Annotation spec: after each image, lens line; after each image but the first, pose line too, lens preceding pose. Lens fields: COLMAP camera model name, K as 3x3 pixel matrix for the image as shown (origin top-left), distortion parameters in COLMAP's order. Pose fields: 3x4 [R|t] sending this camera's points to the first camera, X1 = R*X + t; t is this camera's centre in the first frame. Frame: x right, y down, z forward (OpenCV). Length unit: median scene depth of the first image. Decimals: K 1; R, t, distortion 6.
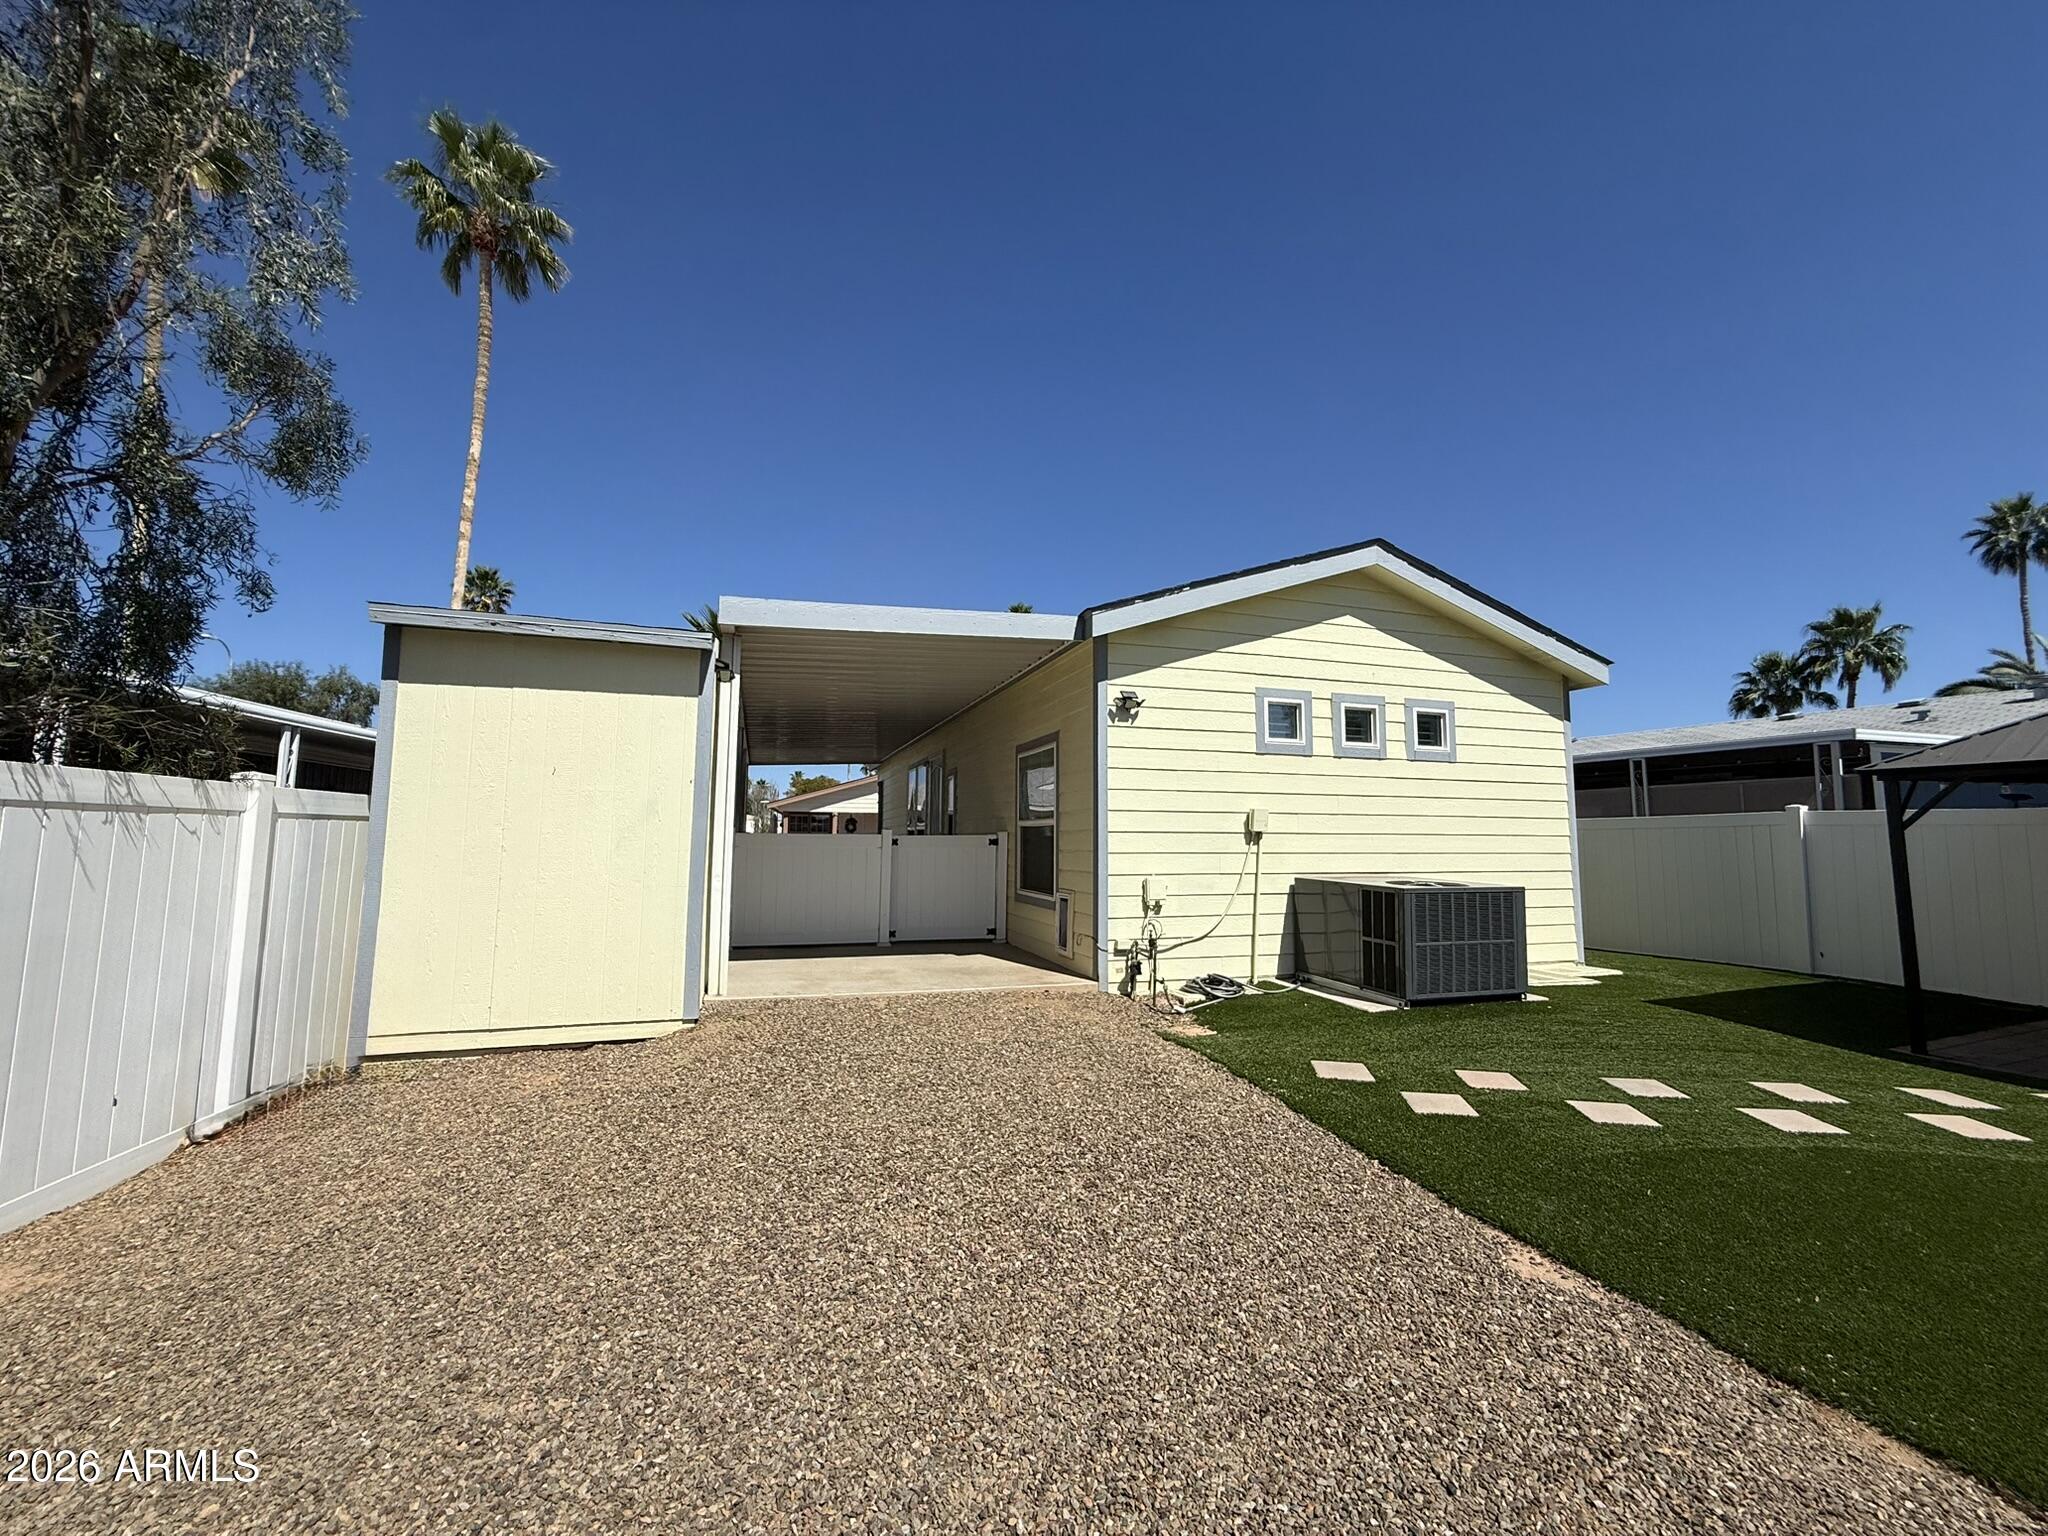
lens RADIAL K [[814.2, 0, 1019.9], [0, 814.2, 767.7], [0, 0, 1]] dist [0.000048, 0.000078]
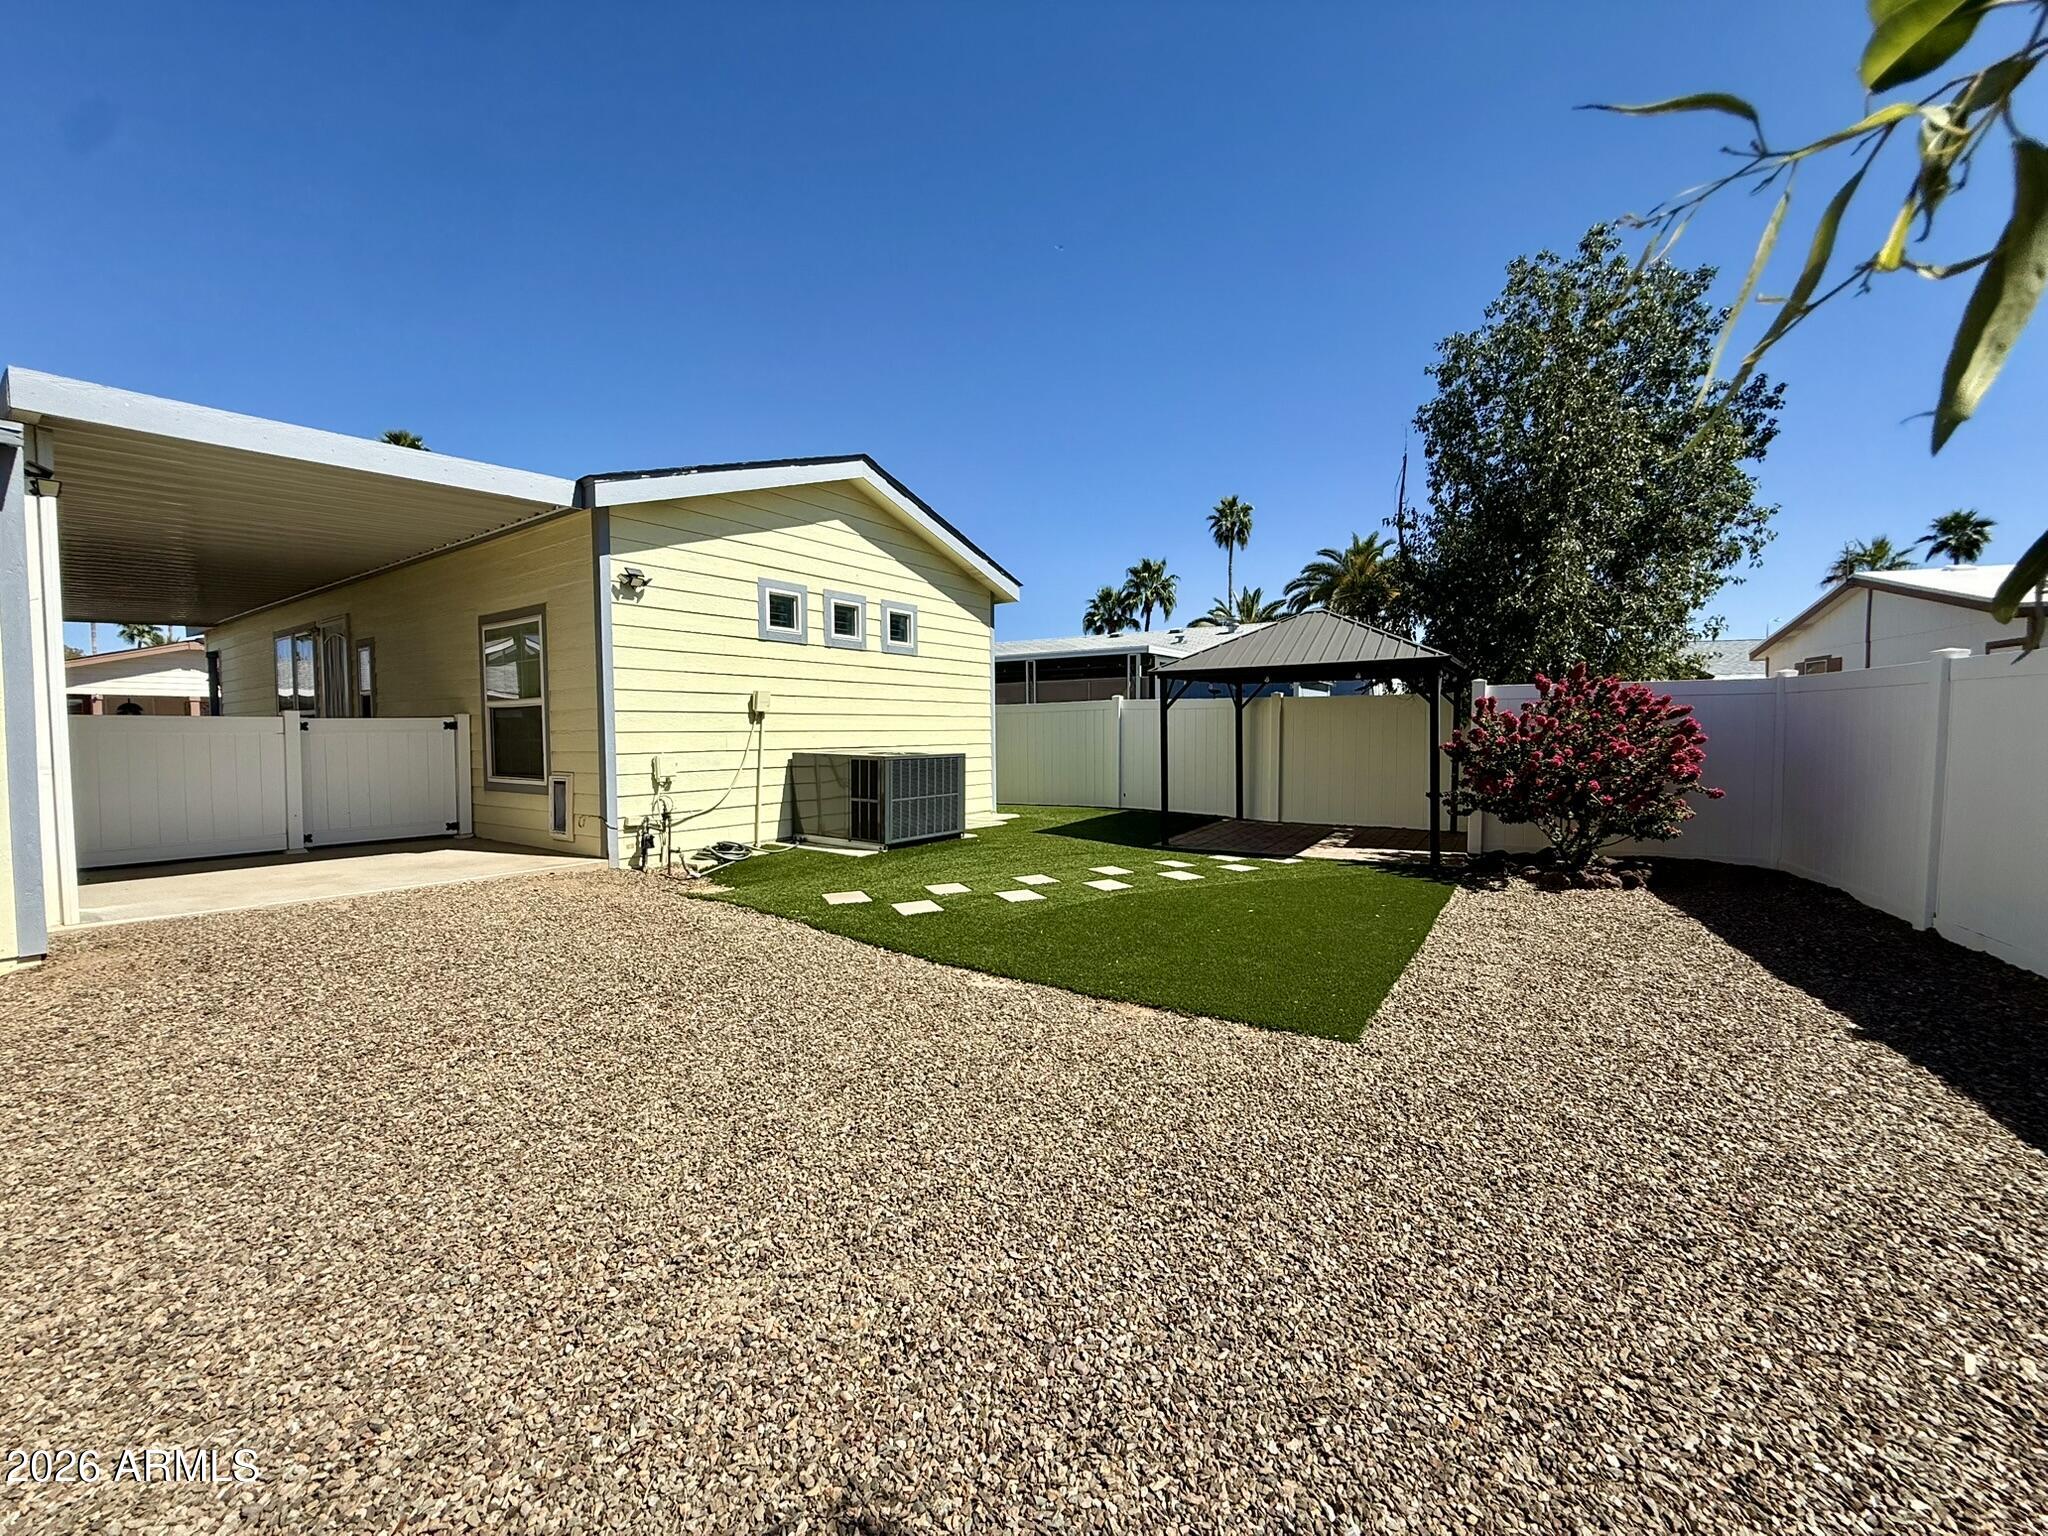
lens RADIAL K [[814.2, 0, 1019.9], [0, 814.2, 767.7], [0, 0, 1]] dist [0.000048, 0.000078]
pose [[0.798067, -0.039175, 0.601294, -0.095602], [-0.041263, 0.991989, 0.119396, 0.008278], [-0.601154, -0.120097, 0.790057, -0.089327]]
